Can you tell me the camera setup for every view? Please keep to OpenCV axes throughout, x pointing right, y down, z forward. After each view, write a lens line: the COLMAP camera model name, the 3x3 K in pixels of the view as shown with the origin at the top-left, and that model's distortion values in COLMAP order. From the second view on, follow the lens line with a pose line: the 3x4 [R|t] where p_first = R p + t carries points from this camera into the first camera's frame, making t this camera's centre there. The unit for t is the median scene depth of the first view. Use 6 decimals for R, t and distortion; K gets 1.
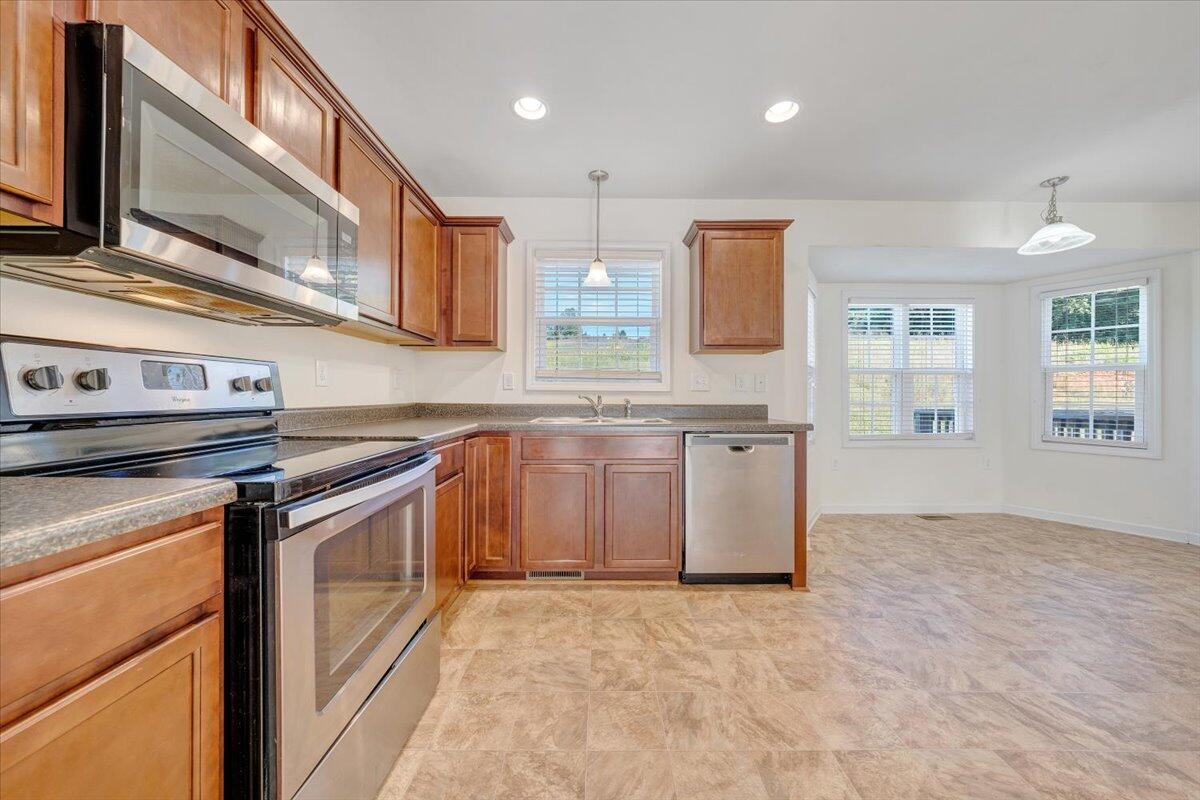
lens RADIAL K [[416.8, 0, 598.1], [0, 416.8, 398.1], [0, 0, 1]] dist [-0.000175, 0.000093]
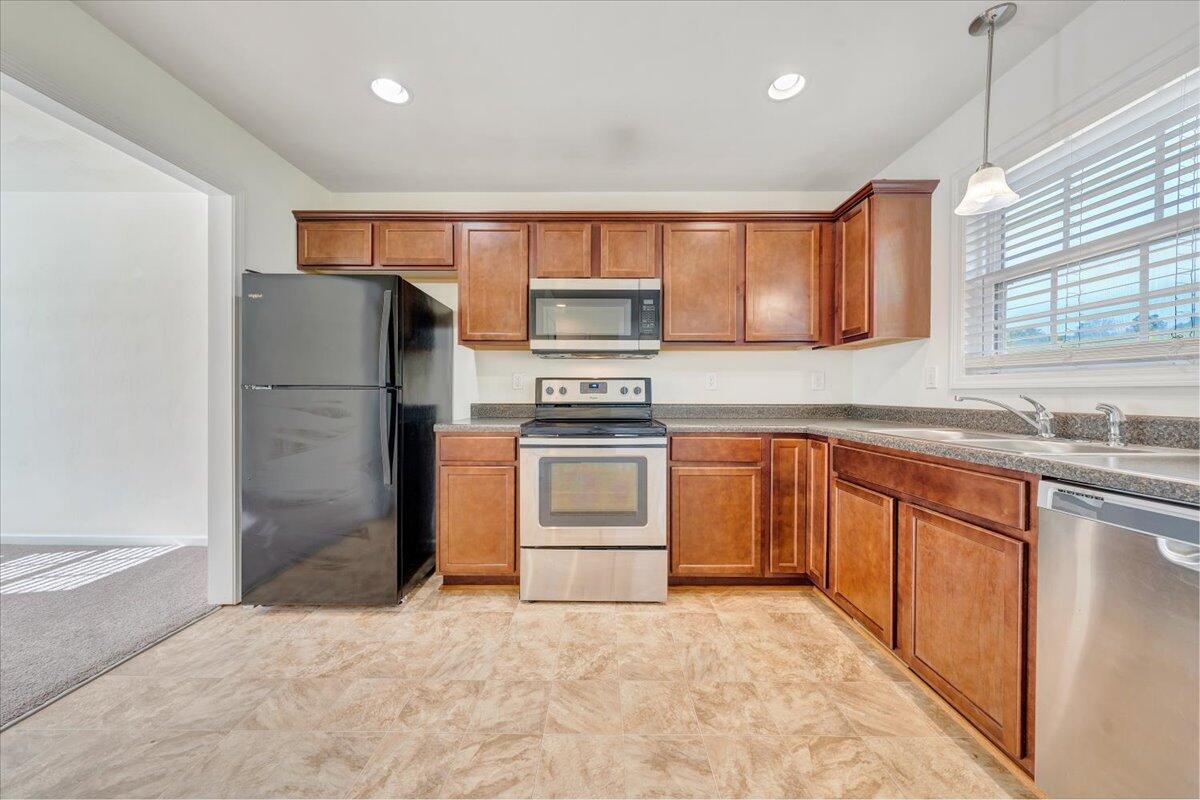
lens RADIAL K [[408.3, 0, 599.0], [0, 408.3, 396.0], [0, 0, 1]] dist [-0.000749, -0.000075]
pose [[-0.006978, -0.000874, -0.999975, 0.914283], [-0.007297, 0.999973, -0.000823, -0.002780], [0.999949, 0.007291, -0.006985, 0.721294]]
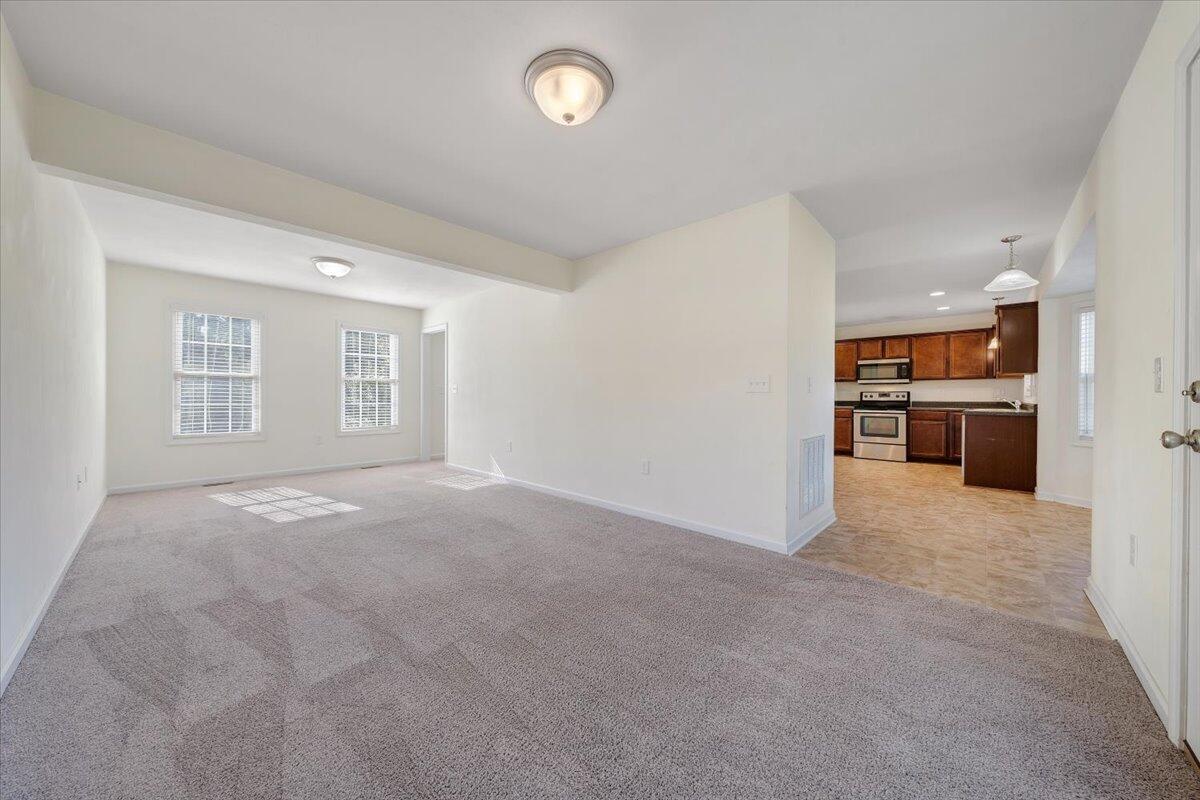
lens RADIAL K [[416.8, 0, 598.1], [0, 416.8, 398.1], [0, 0, 1]] dist [-0.000175, 0.000093]
pose [[-0.684829, -0.004315, -0.728691, 4.826646], [-0.011248, 0.999926, 0.004650, 0.008520], [0.728617, 0.011381, -0.684827, 1.538981]]
